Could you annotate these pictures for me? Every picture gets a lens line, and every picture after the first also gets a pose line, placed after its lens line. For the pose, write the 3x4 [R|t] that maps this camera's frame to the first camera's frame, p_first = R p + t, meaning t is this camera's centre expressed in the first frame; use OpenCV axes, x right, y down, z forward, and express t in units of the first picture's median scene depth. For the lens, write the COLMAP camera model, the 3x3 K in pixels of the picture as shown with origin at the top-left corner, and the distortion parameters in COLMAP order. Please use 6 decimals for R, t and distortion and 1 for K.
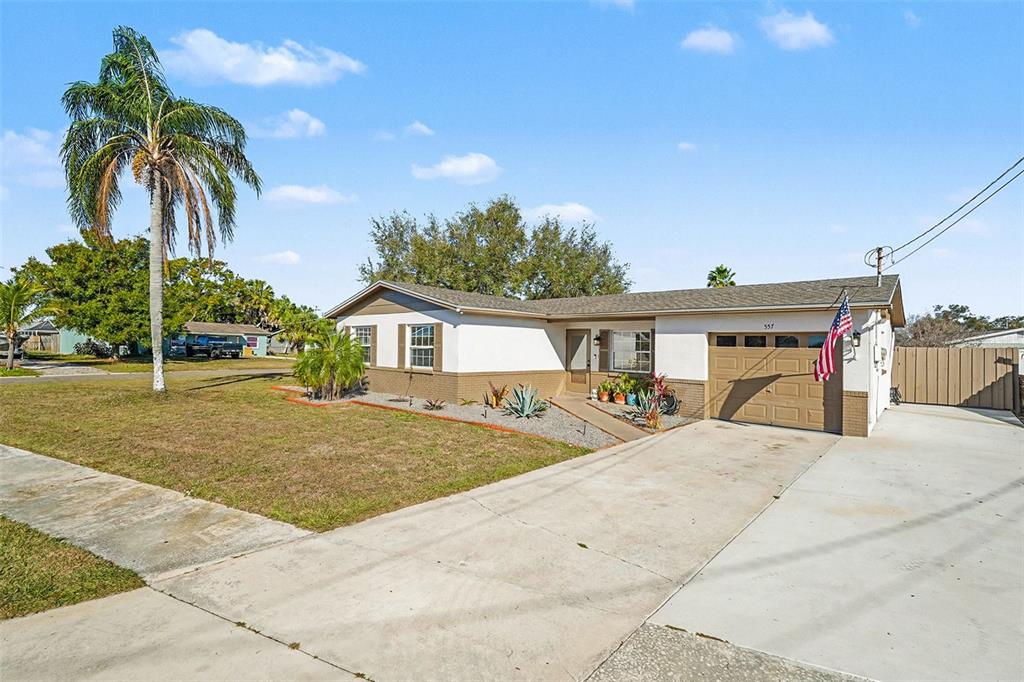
lens RADIAL K [[462.5, 0, 511.8], [0, 462.5, 347.7], [0, 0, 1]] dist [-0.003678, -0.000163]
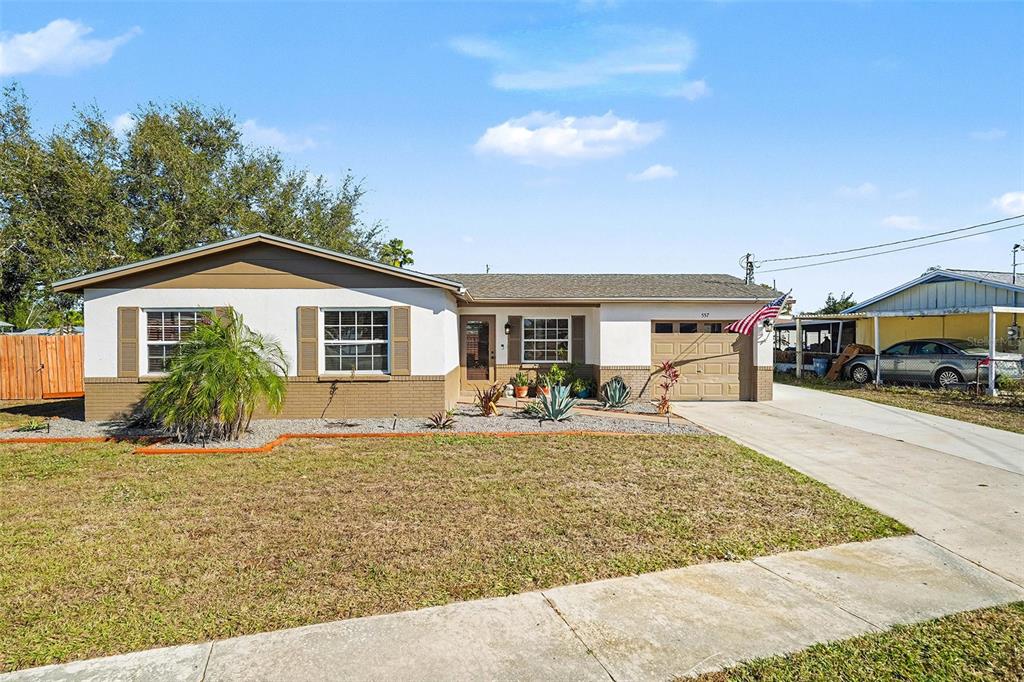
lens RADIAL K [[577.8, 0, 512.0], [0, 577.8, 341.0], [0, 0, 1]] dist [-0.001674, -0.000362]
pose [[0.710500, -0.028461, 0.703122, -0.641466], [0.018385, 0.999591, 0.021883, -0.017503], [-0.703457, -0.002621, 0.710733, 0.251345]]
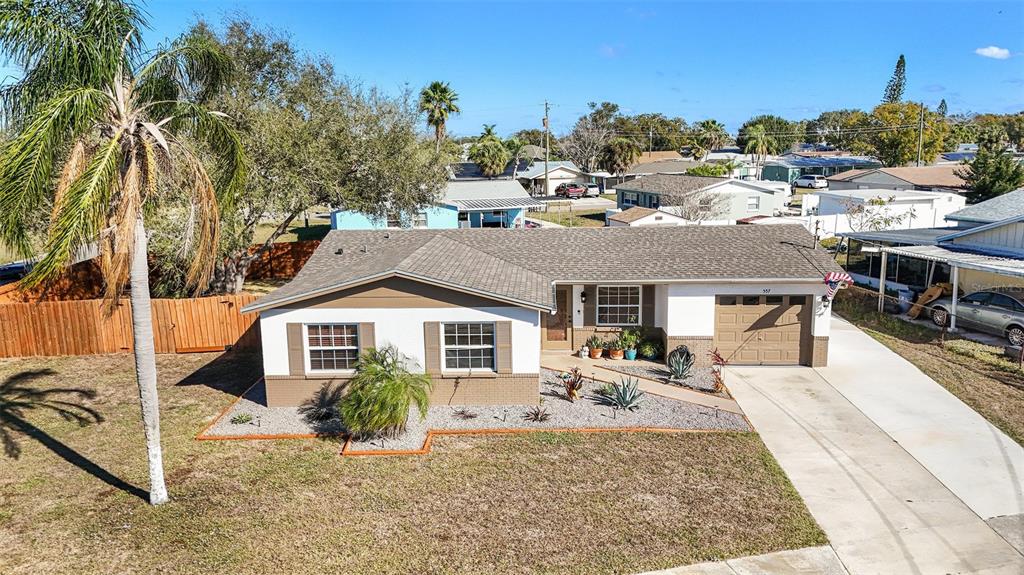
lens RADIAL K [[757.2, 0, 512.0], [0, 757.2, 287.5], [0, 0, 1]] dist [0.191484, -0.440165]
pose [[0.761573, -0.158930, 0.628289, -1.034097], [0.035287, 0.978195, 0.204669, -0.408588], [-0.647117, -0.133700, 0.750575, -0.100821]]
